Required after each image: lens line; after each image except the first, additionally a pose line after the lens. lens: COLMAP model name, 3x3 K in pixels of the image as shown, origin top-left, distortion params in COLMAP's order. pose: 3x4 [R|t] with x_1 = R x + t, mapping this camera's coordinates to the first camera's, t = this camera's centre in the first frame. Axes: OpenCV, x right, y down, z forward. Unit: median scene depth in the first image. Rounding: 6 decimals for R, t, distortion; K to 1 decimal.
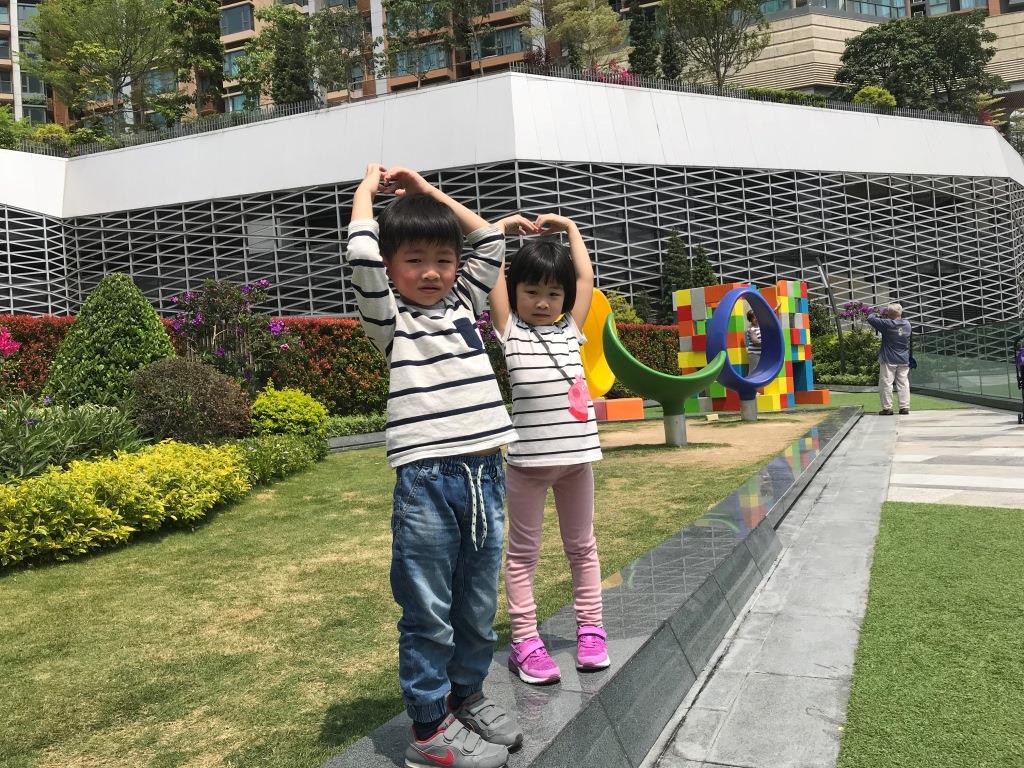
lens RADIAL K [[829.9, 0, 516.1], [0, 829.9, 378.5], [0, 0, 1]] dist [0.012004, -0.012701]
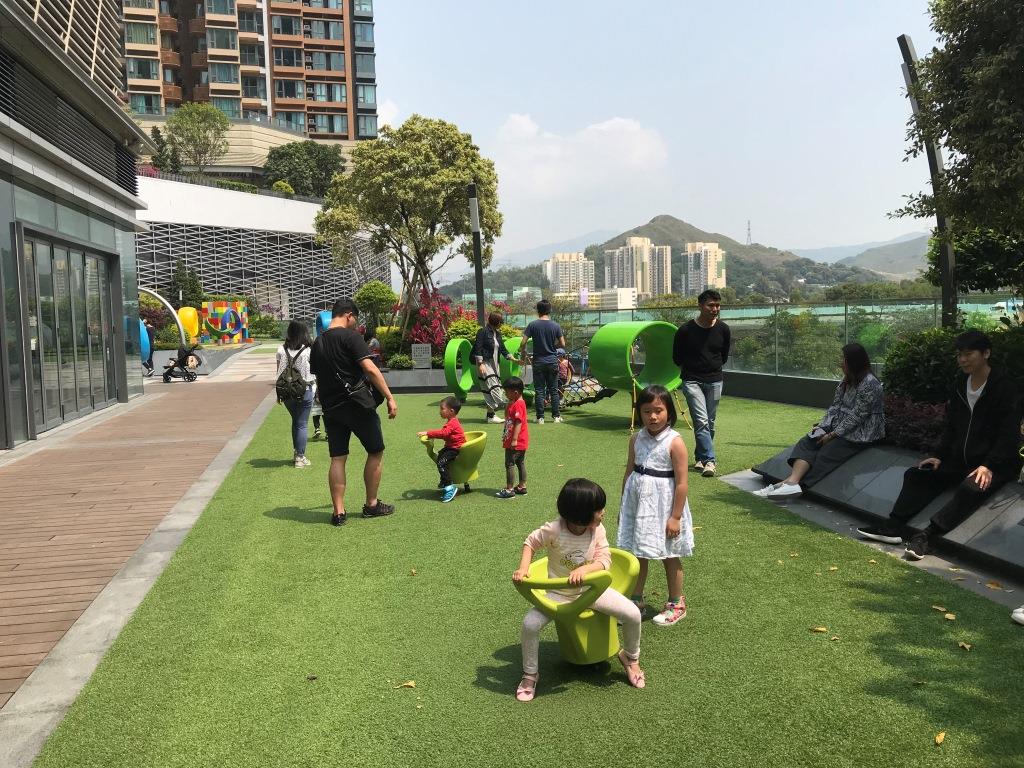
lens RADIAL K [[829.9, 0, 516.1], [0, 829.9, 378.5], [0, 0, 1]] dist [0.012004, -0.012701]
pose [[0.793379, 0.001985, 0.608725, -0.331247], [-0.029163, 0.998970, 0.034752, 0.012321], [-0.608030, -0.045324, 0.792620, -0.932351]]
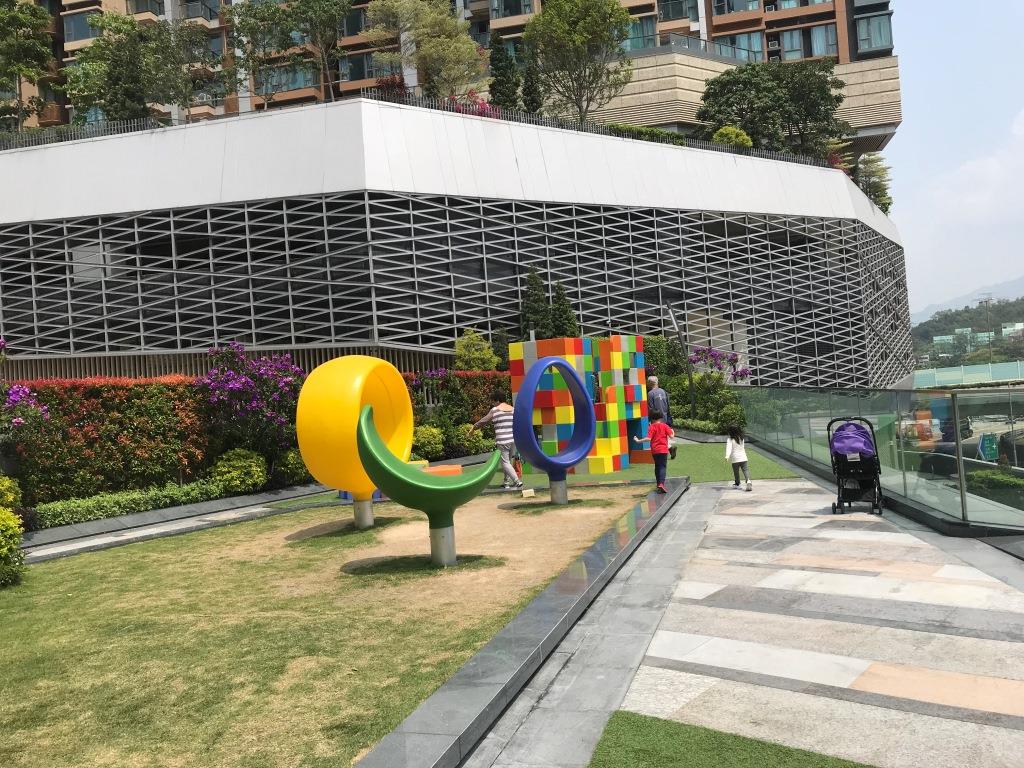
lens RADIAL K [[829.9, 0, 516.1], [0, 829.9, 378.5], [0, 0, 1]] dist [0.012004, -0.012701]
pose [[0.991184, 0.000211, 0.132494, 0.038275], [0.003114, 0.999685, -0.024885, -0.020900], [-0.132457, 0.025078, 0.990871, 0.036840]]
